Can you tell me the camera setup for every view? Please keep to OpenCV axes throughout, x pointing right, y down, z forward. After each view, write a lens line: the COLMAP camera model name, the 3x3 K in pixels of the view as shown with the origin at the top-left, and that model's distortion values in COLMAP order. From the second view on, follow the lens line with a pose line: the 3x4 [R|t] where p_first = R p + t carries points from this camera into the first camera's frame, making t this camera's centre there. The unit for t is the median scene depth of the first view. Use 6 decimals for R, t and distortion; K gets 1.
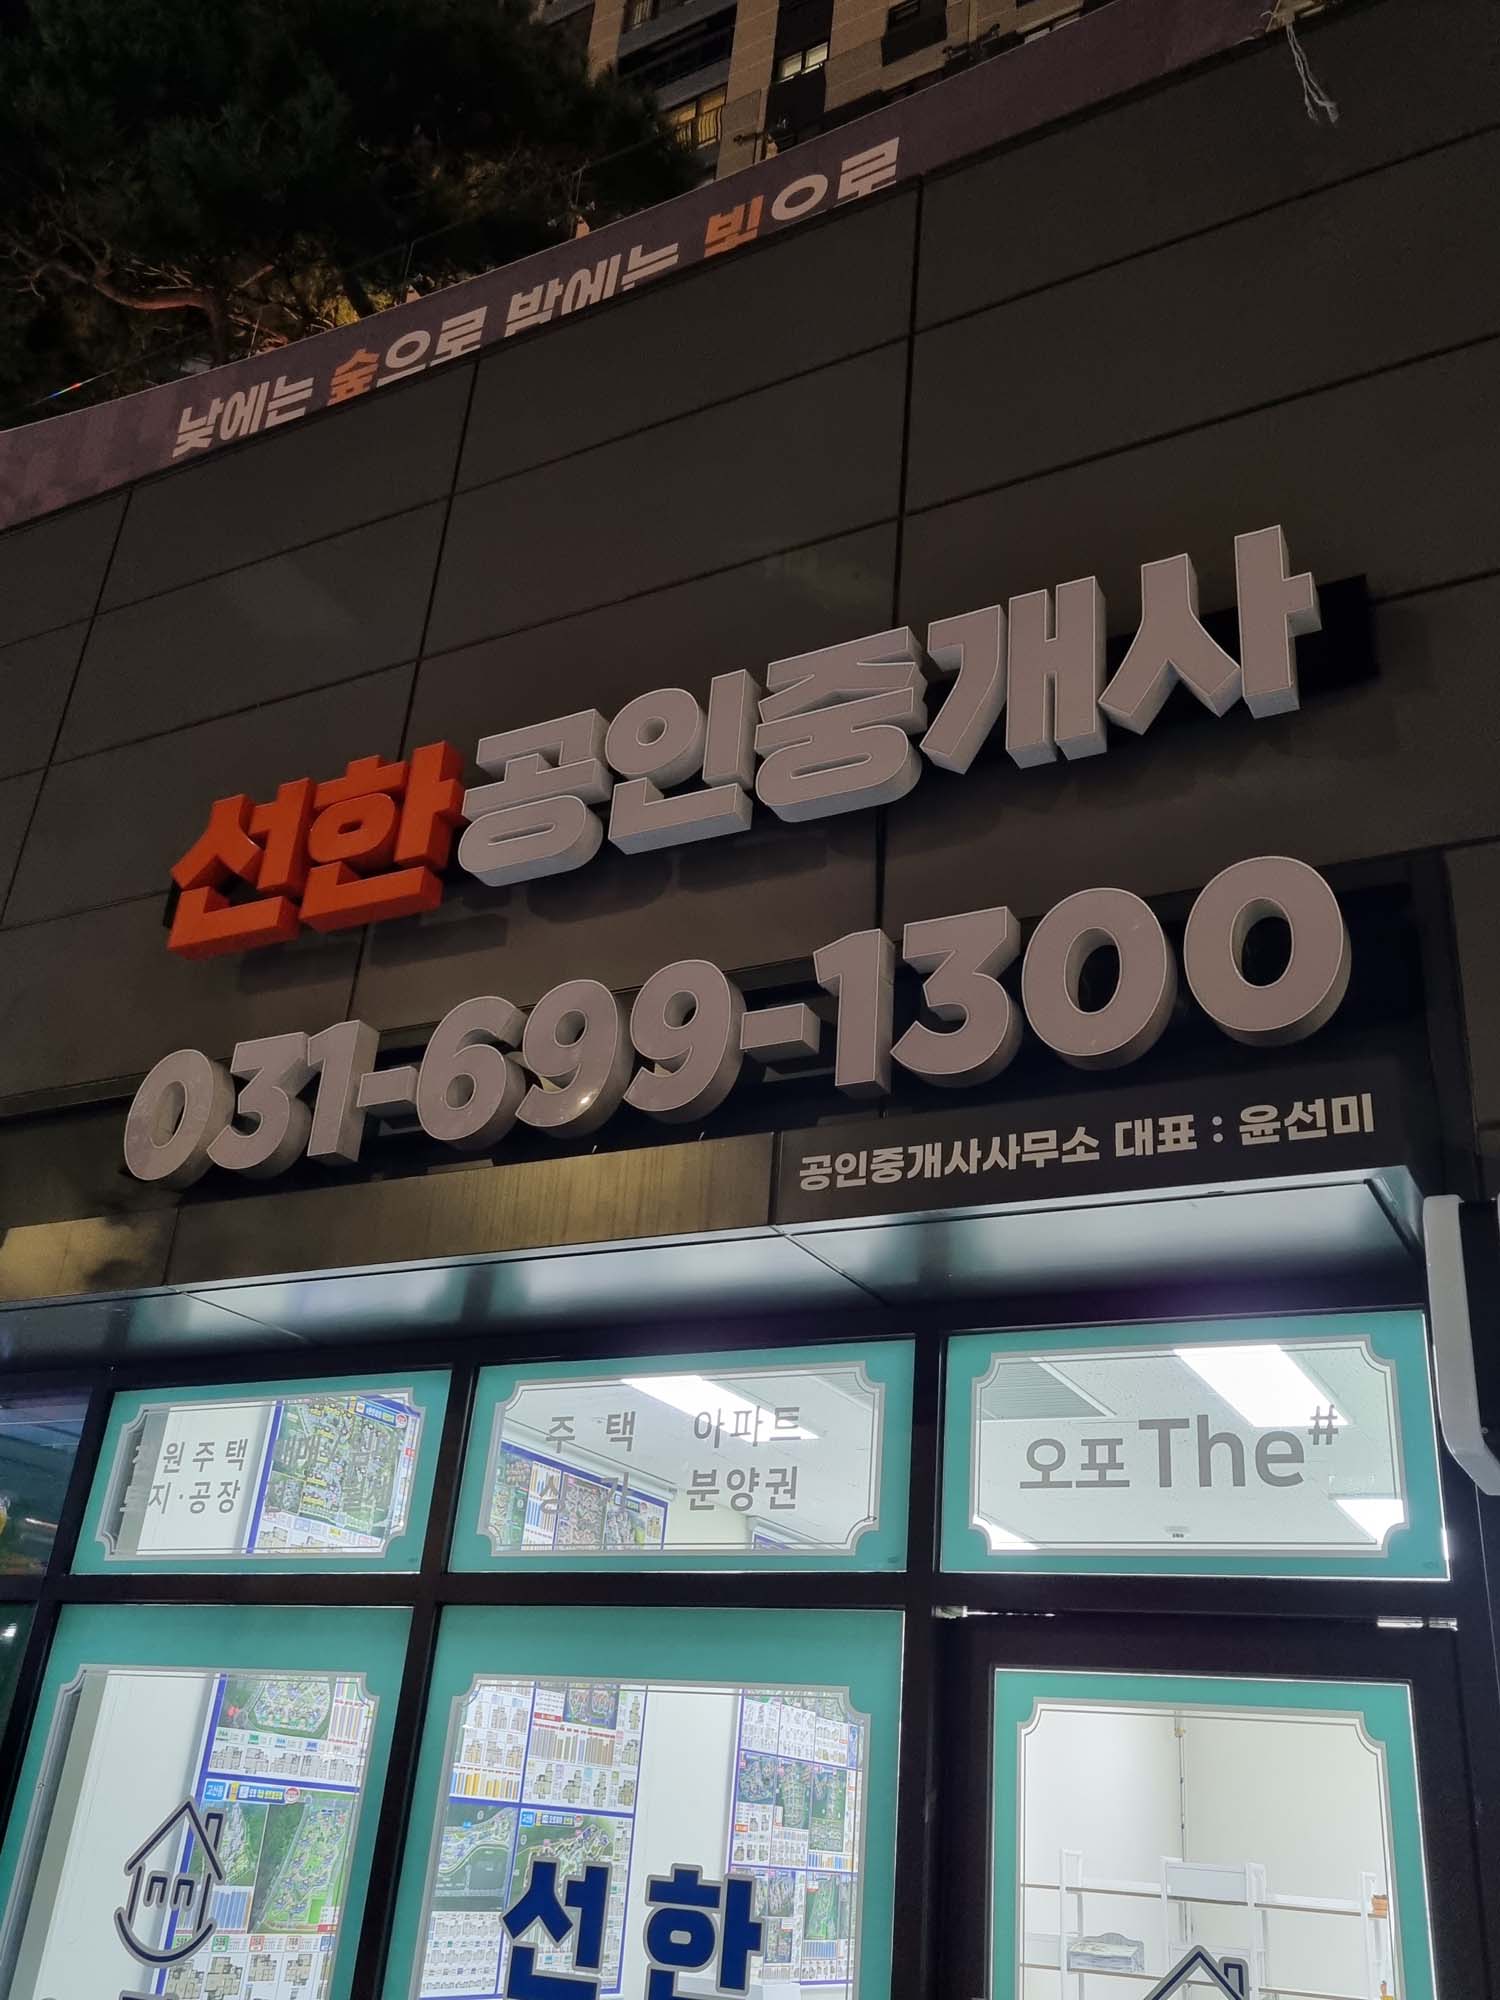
lens RADIAL K [[1747.4, 0, 776.3], [0, 1747.4, 990.1], [0, 0, 1]] dist [0.048164, -0.018894]
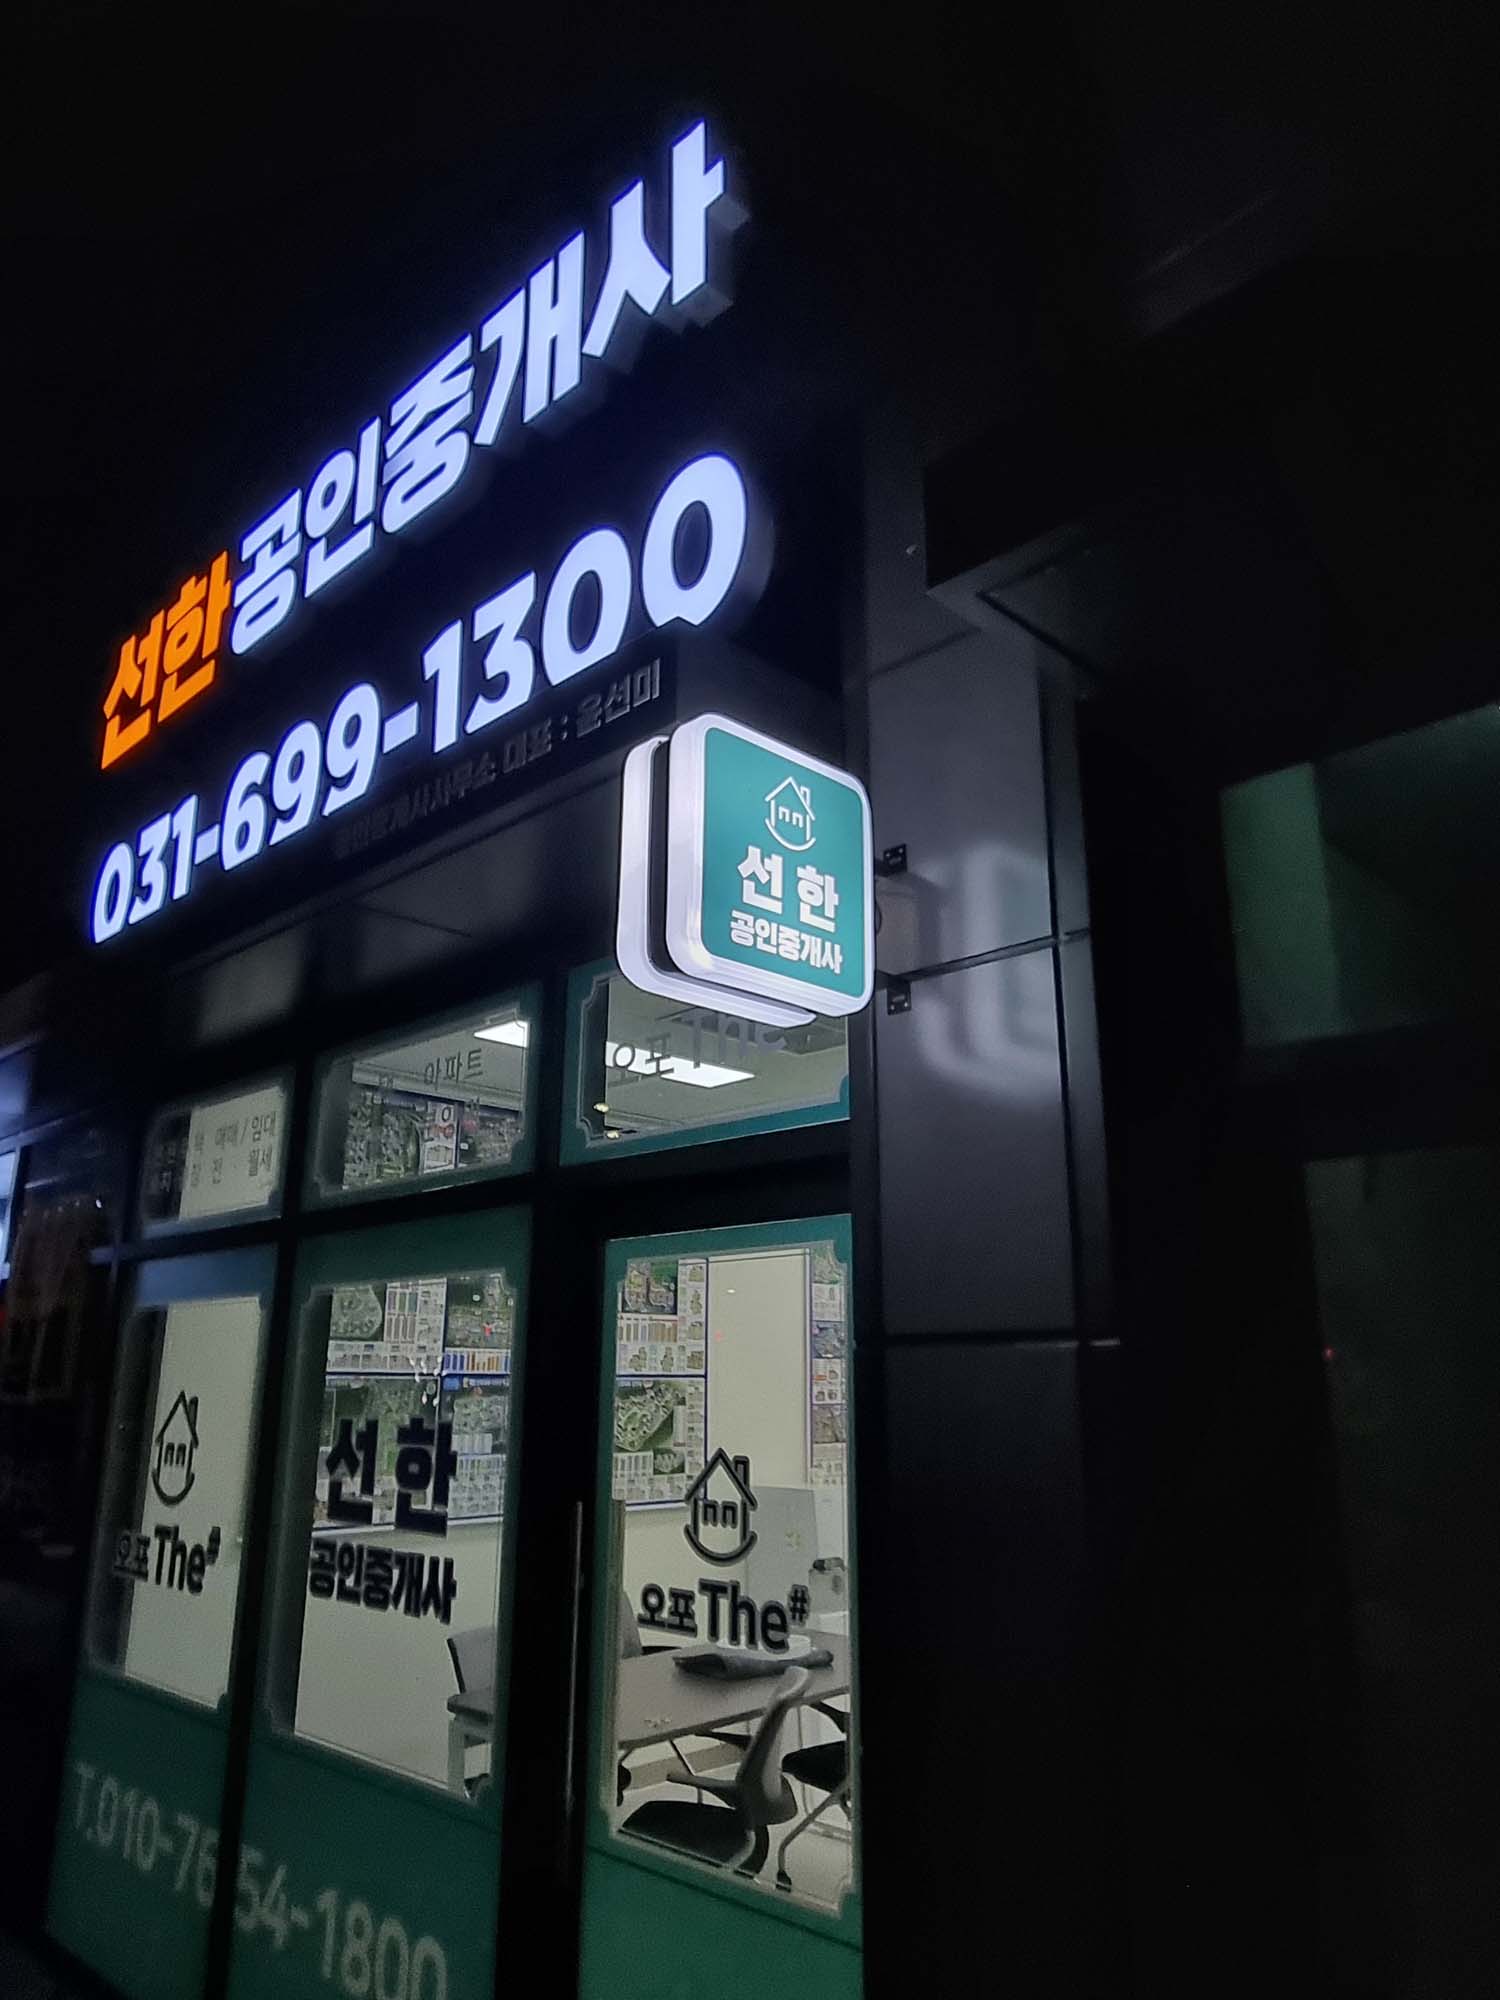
lens RADIAL K [[1367.8, 0, 758.6], [0, 1367.8, 993.2], [0, 0, 1]] dist [-0.000218, -0.001363]
pose [[0.955689, -0.149835, -0.253393, 0.468224], [0.188989, 0.972251, 0.137878, 0.122785], [0.225703, -0.179657, 0.957487, 0.191772]]
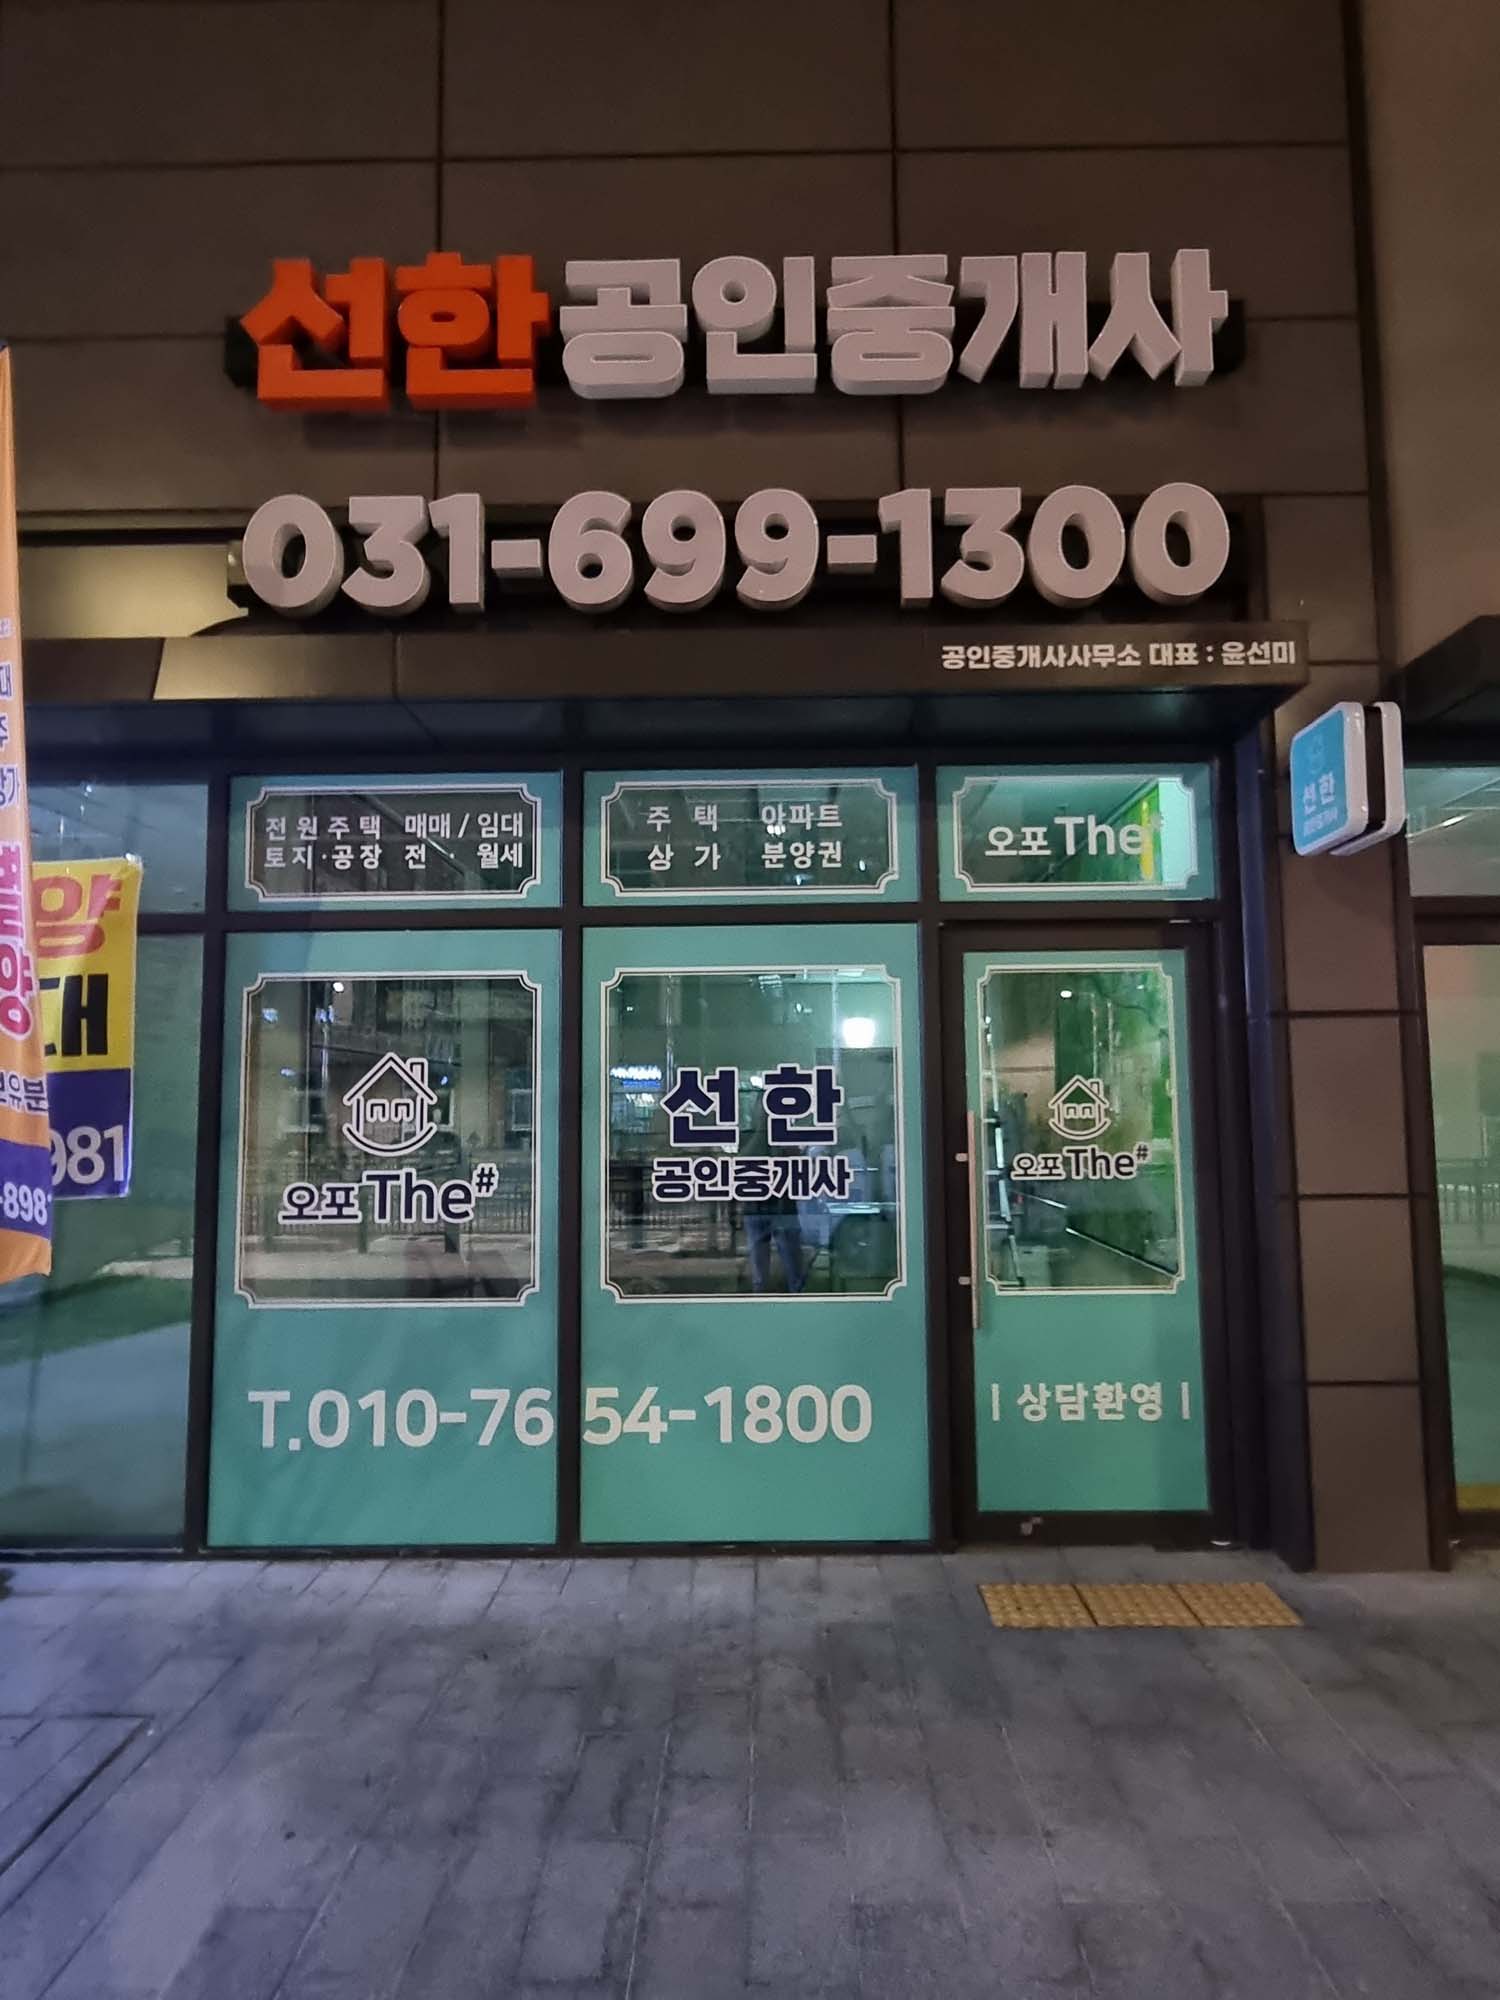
lens RADIAL K [[1213.6, 0, 750.3], [0, 1213.6, 1014.7], [0, 0, 1]] dist [0.003621, 0.001307]
pose [[0.880759, -0.047059, 0.471220, -0.641940], [-0.133155, 0.930297, 0.341786, 0.052771], [-0.454459, -0.363777, 0.813101, 0.076097]]
